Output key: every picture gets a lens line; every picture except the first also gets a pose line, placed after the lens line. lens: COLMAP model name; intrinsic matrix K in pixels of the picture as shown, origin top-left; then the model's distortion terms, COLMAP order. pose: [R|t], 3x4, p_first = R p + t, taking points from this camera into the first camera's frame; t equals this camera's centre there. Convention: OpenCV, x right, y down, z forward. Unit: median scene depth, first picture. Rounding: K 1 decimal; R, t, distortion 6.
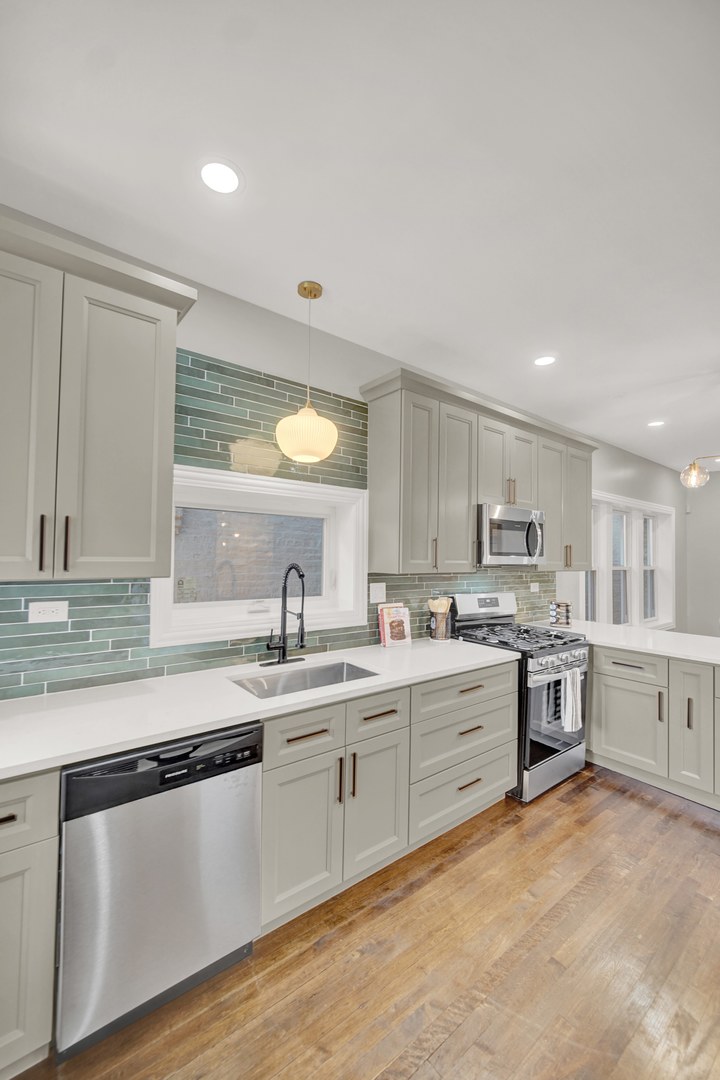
lens RADIAL K [[437.7, 0, 357.4], [0, 437.7, 542.6], [0, 0, 1]] dist [-0.005401, 0.001515]
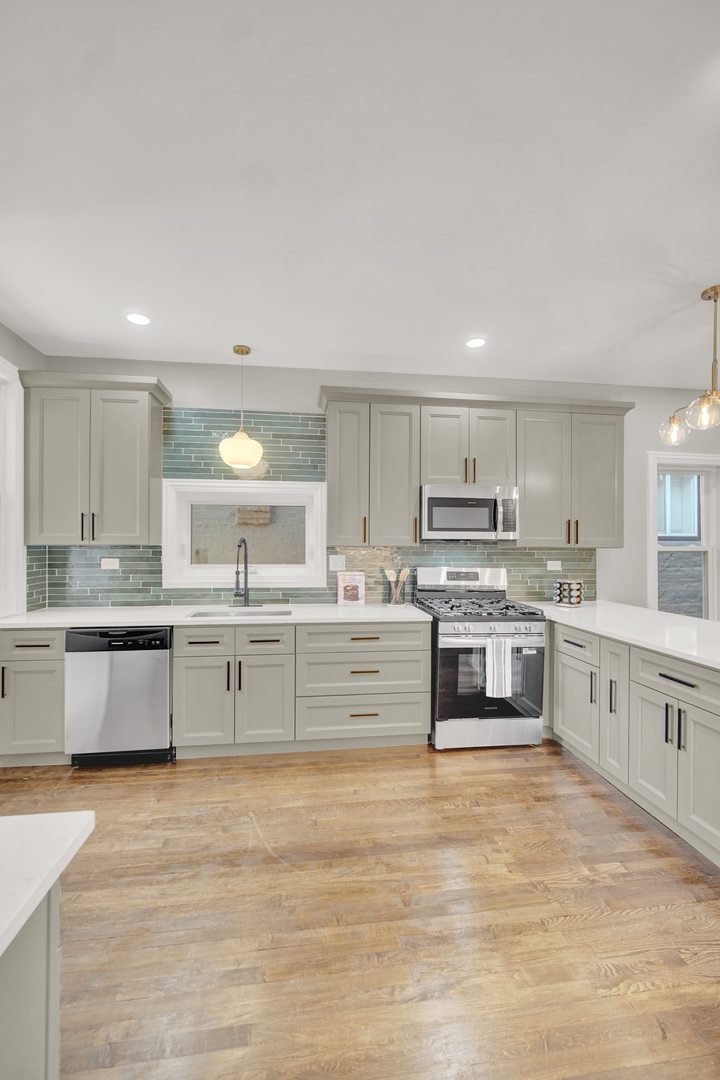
lens RADIAL K [[437.7, 0, 359.2], [0, 437.7, 542.2], [0, 0, 1]] dist [-0.005401, 0.001515]
pose [[0.859667, -0.015287, -0.510626, 0.788209], [0.024215, 0.999648, 0.010839, 0.045698], [0.510280, -0.021683, 0.859735, -0.054576]]
